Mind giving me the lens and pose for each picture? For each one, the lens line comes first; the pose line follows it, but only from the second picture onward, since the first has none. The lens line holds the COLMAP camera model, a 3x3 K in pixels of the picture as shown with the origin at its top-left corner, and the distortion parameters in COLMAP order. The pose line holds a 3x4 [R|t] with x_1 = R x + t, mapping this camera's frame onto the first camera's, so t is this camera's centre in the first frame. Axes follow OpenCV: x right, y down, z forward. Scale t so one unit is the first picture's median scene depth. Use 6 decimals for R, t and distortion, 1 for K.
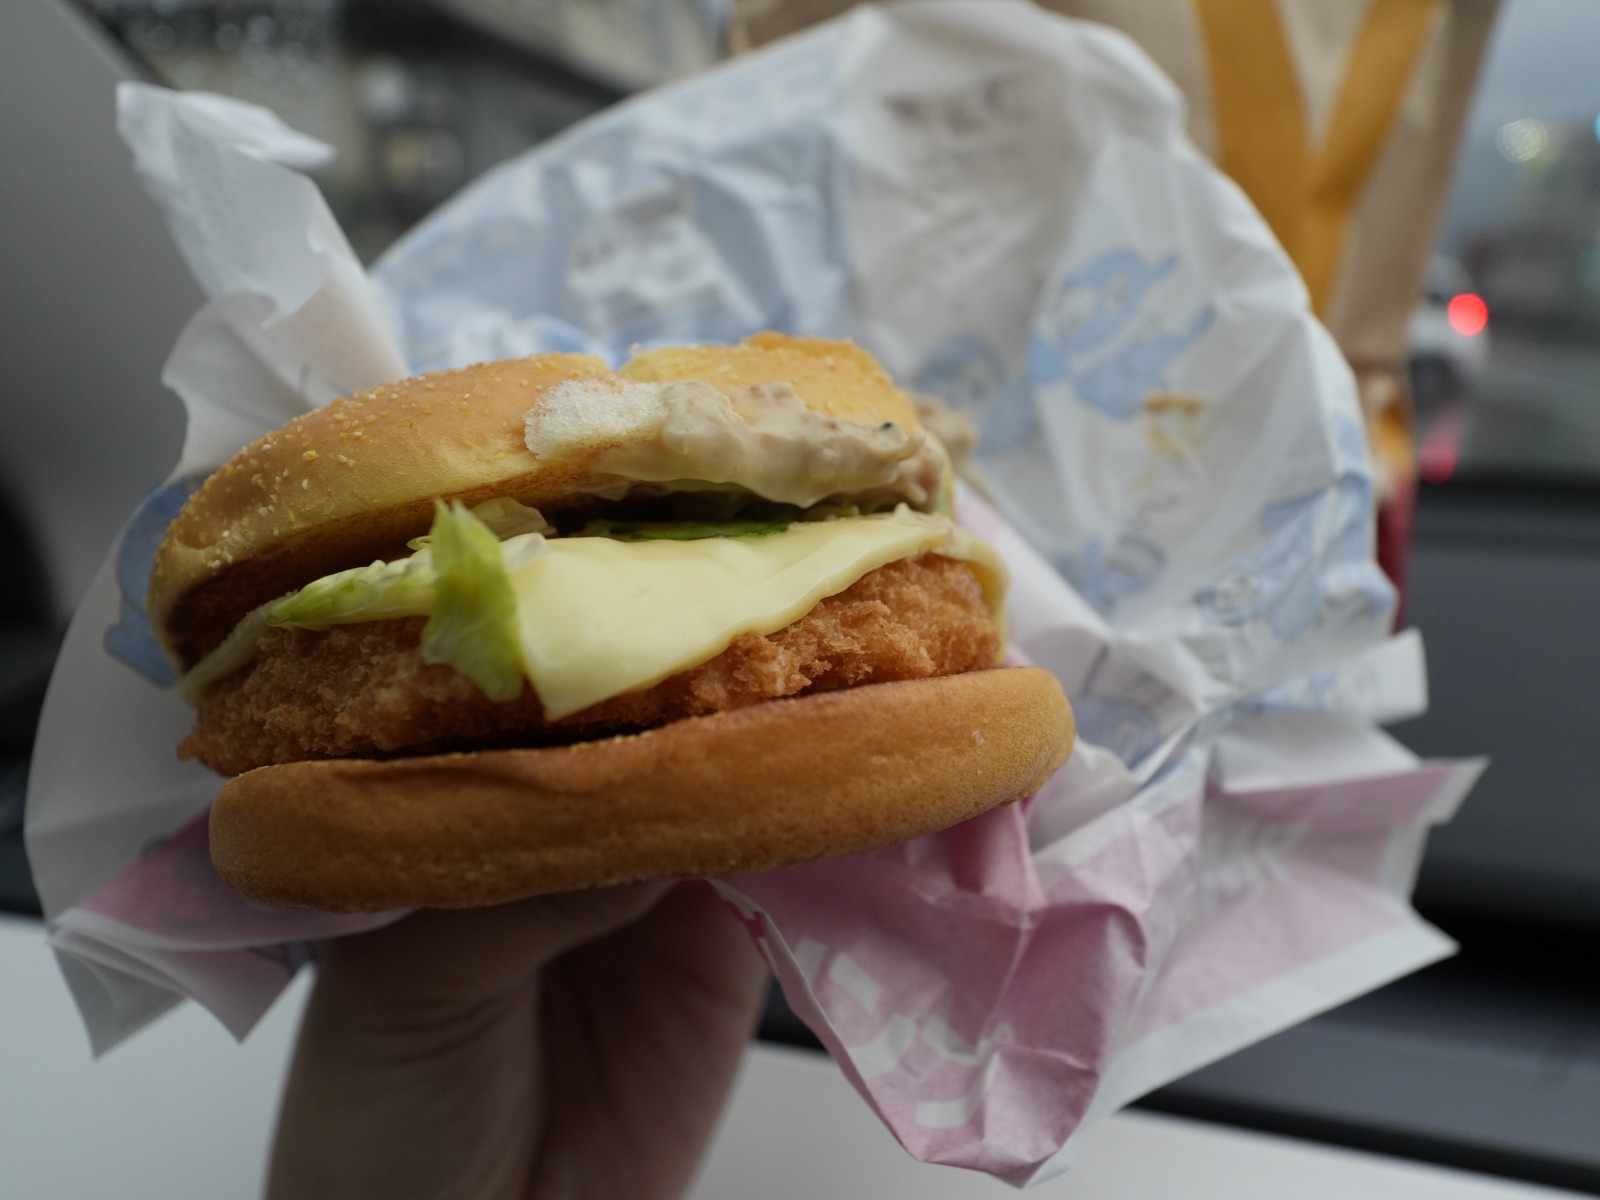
lens RADIAL K [[1229.2, 0, 800.0], [0, 1229.2, 600.0], [0, 0, 1]] dist [0.002014, 0.002457]
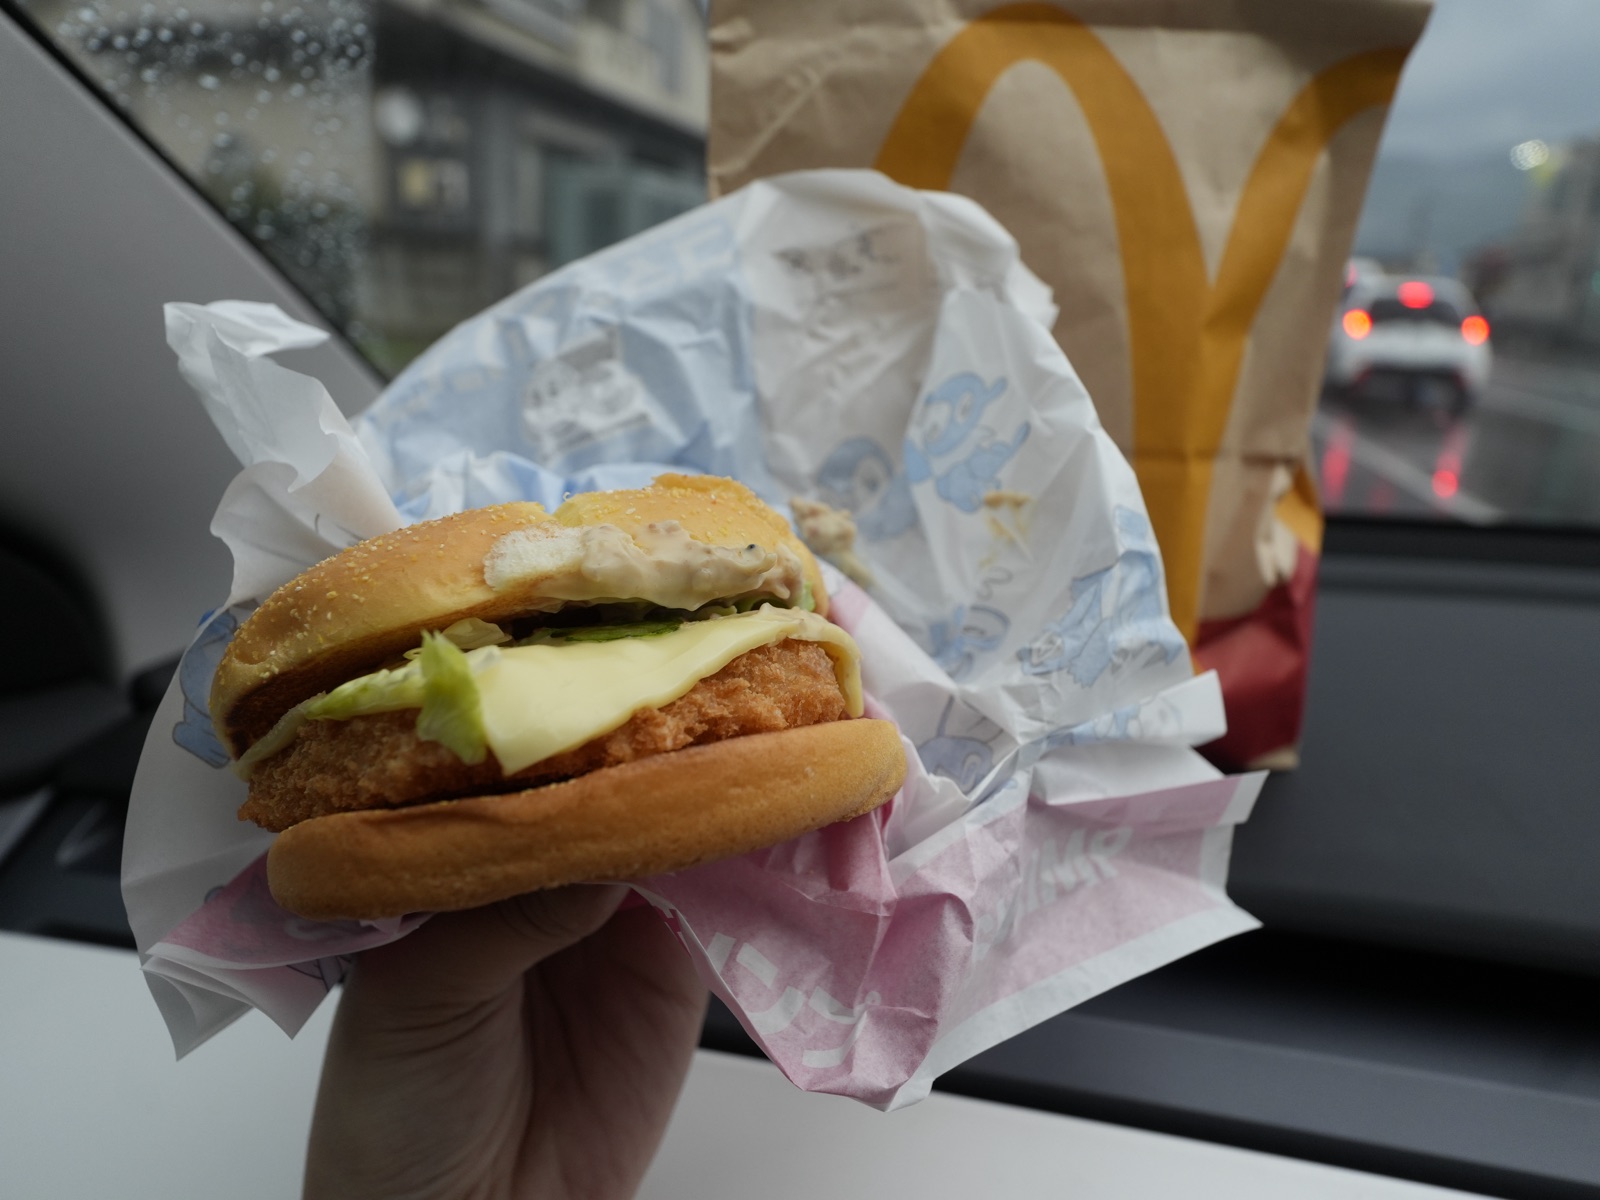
lens RADIAL K [[1255.0, 0, 800.0], [0, 1255.0, 600.0], [0, 0, 1]] dist [0.002317, -0.003462]
pose [[0.998643, -0.052036, 0.002133, 0.121004], [0.052079, 0.997994, -0.035985, -0.030544], [-0.000256, 0.036048, 0.999350, -0.397024]]
